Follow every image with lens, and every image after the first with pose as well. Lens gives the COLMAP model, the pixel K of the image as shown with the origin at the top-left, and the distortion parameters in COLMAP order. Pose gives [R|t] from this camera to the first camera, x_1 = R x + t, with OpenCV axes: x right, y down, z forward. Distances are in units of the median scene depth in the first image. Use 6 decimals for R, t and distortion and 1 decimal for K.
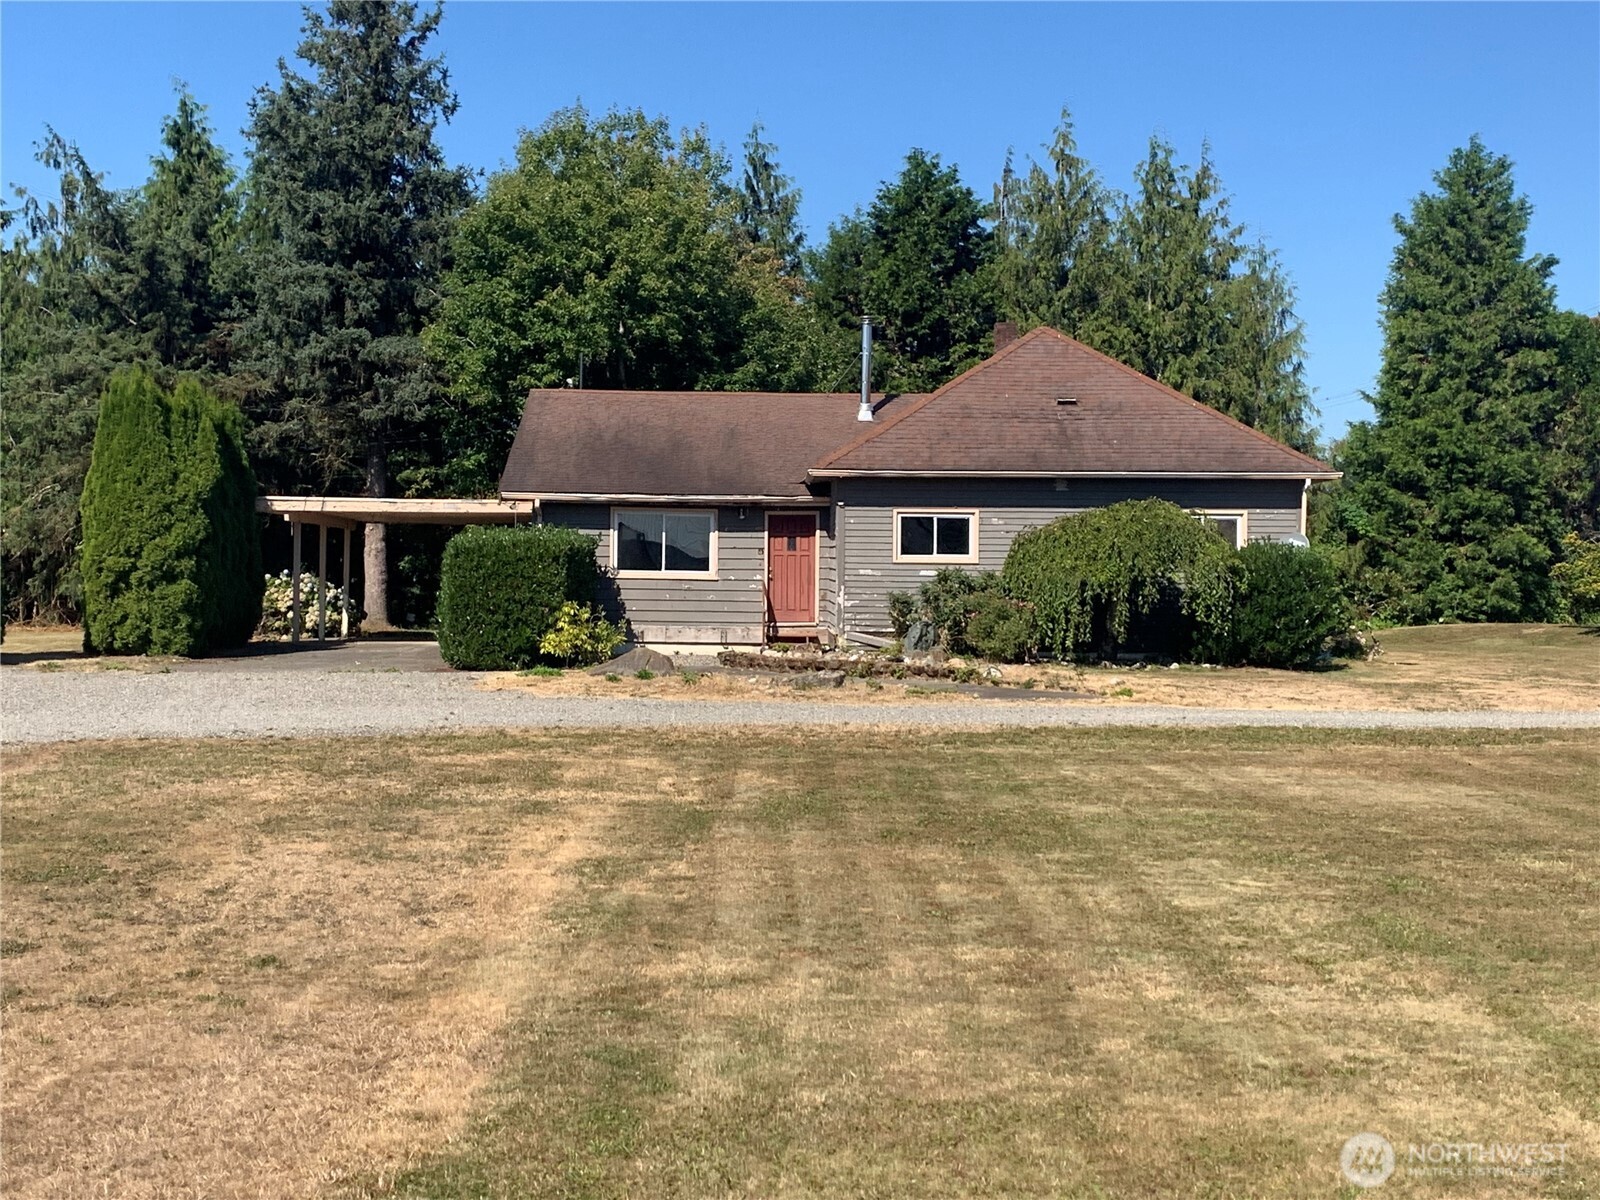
lens RADIAL K [[2187.1, 0, 823.7], [0, 2187.1, 572.0], [0, 0, 1]] dist [0.236485, -0.732688]
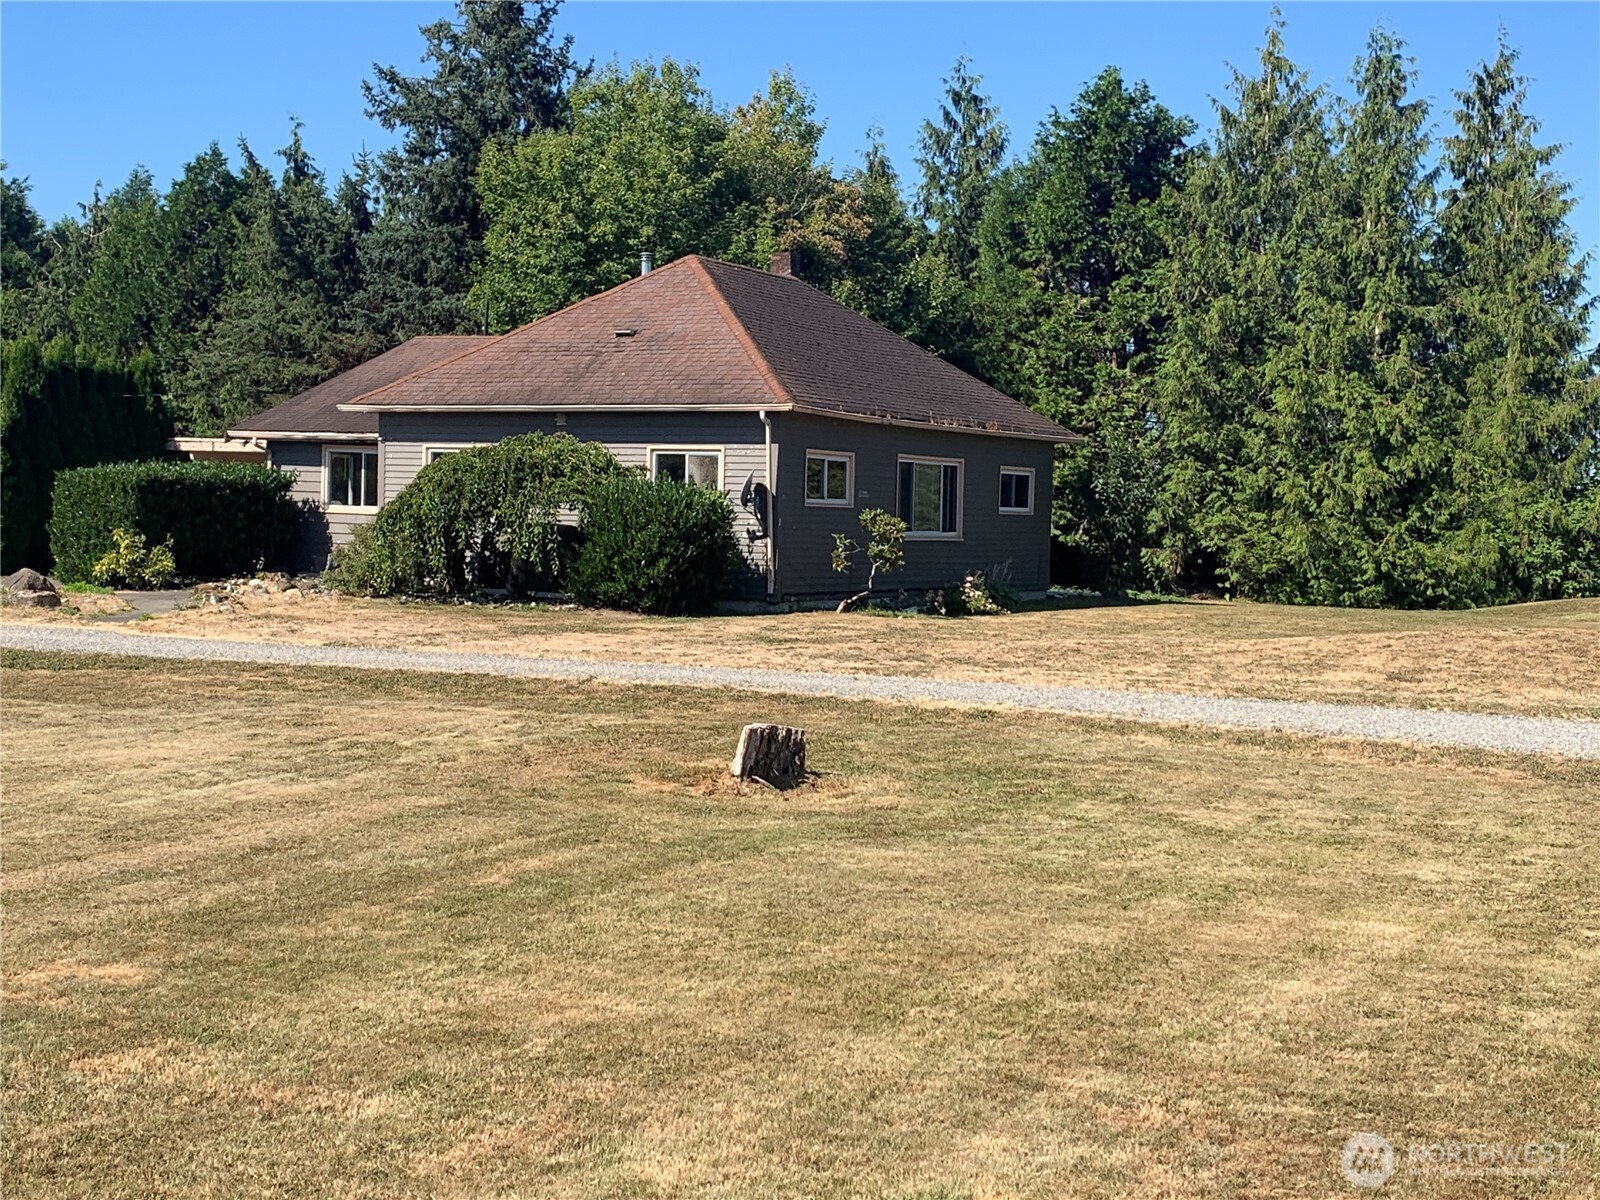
lens RADIAL K [[2216.9, 0, 800.0], [0, 2216.9, 600.0], [0, 0, 1]] dist [0.036174, 0.023134]
pose [[0.867904, 0.033081, -0.495629, 0.635695], [-0.017952, 0.999217, 0.035258, 0.003194], [0.496408, -0.021704, 0.867818, 0.189268]]
